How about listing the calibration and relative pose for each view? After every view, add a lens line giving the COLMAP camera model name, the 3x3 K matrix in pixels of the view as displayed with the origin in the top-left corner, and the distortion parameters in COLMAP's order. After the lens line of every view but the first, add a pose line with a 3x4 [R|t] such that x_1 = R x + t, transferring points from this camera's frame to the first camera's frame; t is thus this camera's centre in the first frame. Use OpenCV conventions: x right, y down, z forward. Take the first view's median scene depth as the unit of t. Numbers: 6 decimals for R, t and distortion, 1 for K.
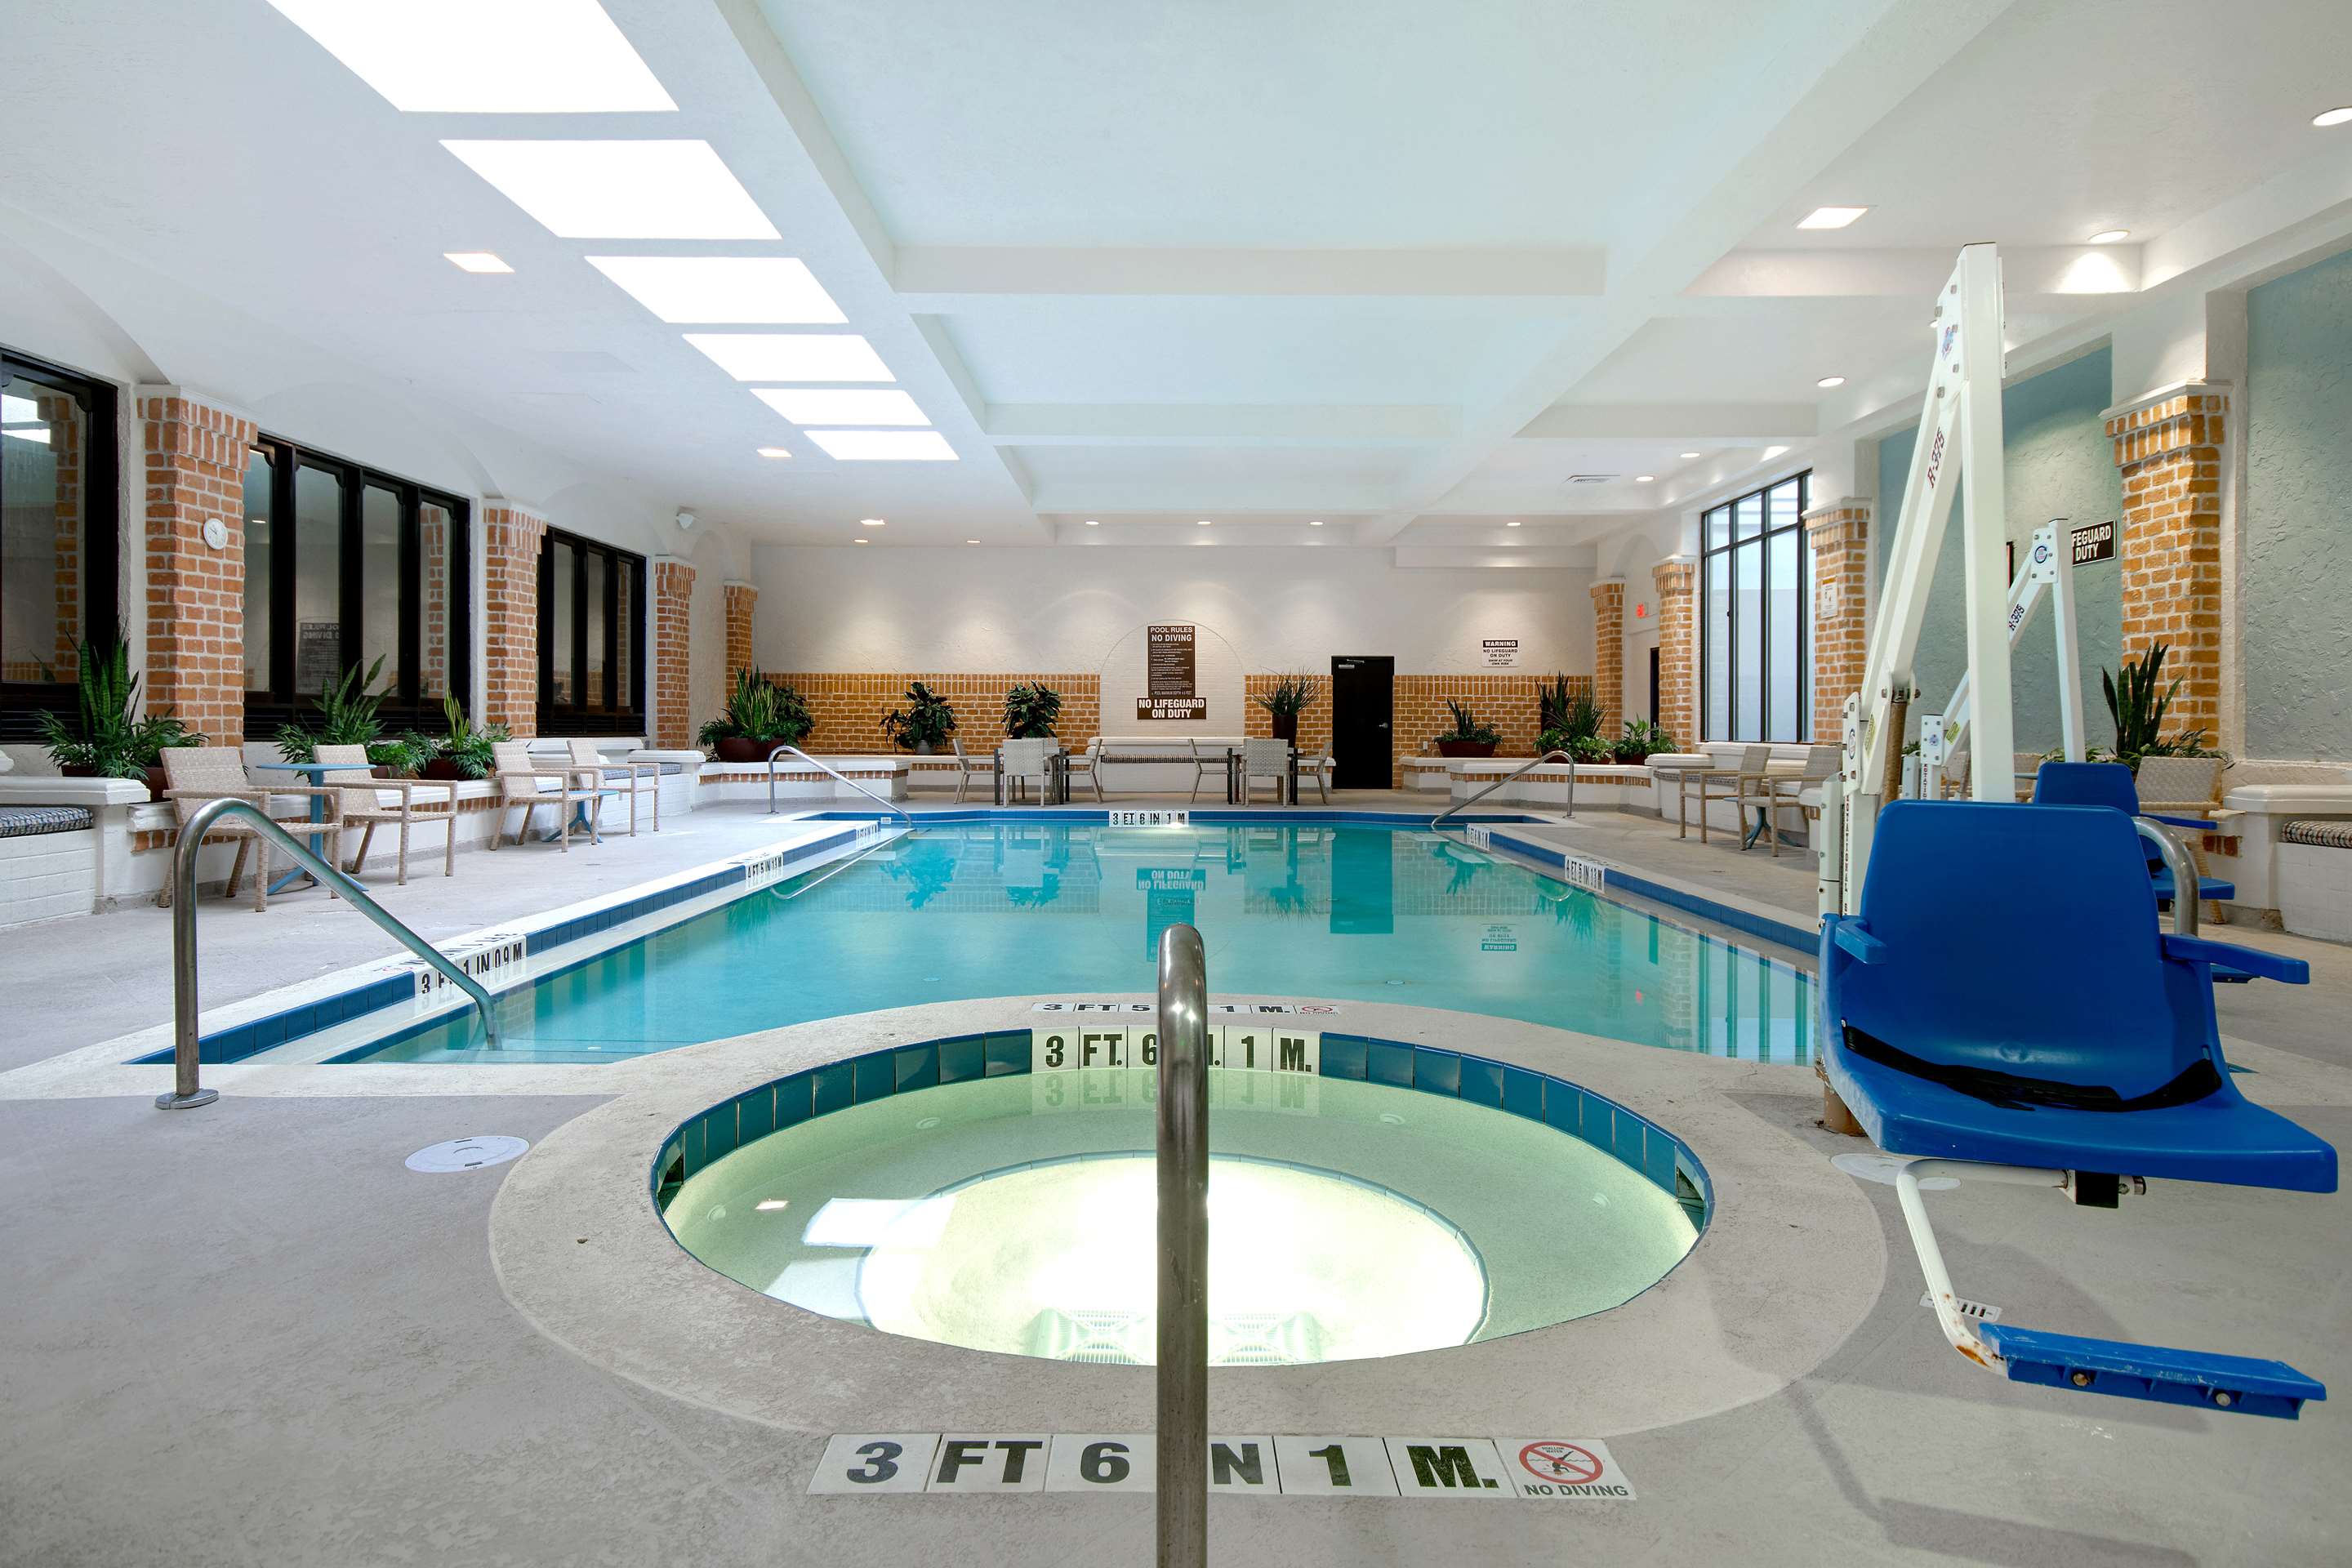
lens RADIAL K [[1305.3, 0, 1178.9], [0, 1305.3, 729.8], [0, 0, 1]] dist [0.020581, 0.004930]
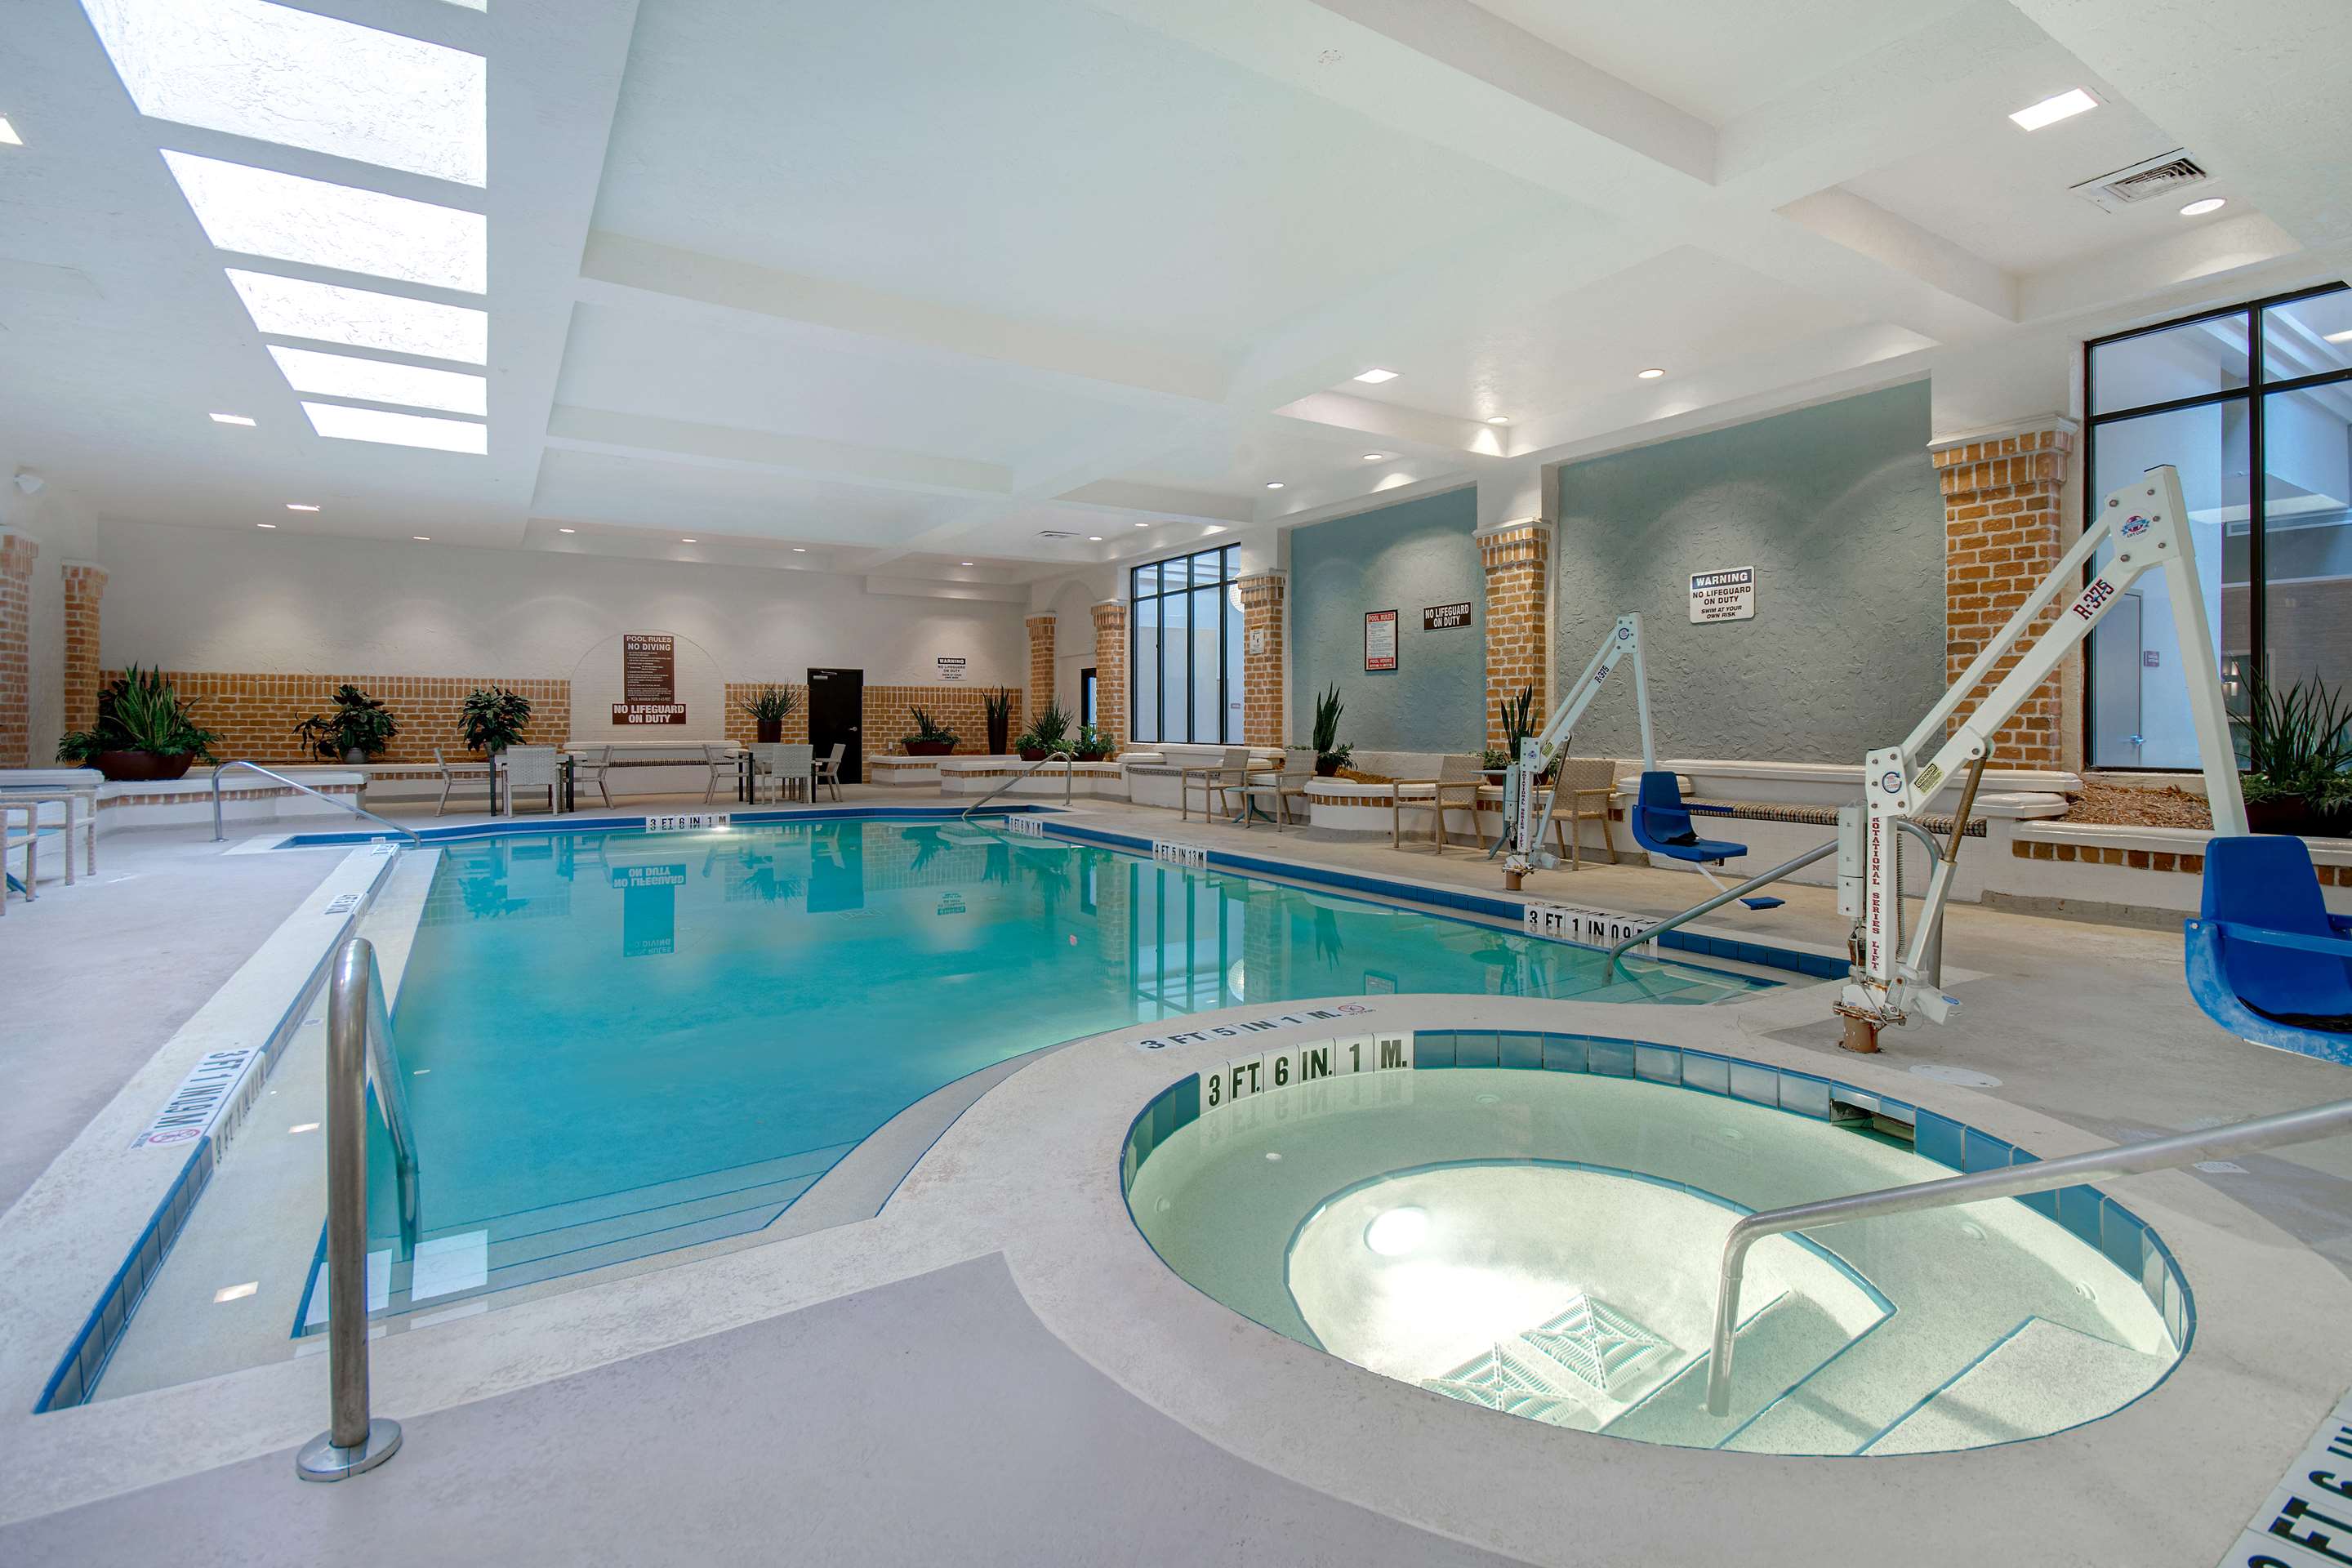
lens RADIAL K [[1057.6, 0, 1166.5], [0, 1057.6, 727.8], [0, 0, 1]] dist [-0.003100, 0.000456]
pose [[0.848202, -0.005433, 0.529645, -0.169181], [0.003313, 0.999982, 0.004953, -0.012549], [-0.529663, -0.002447, 0.848205, 0.095880]]
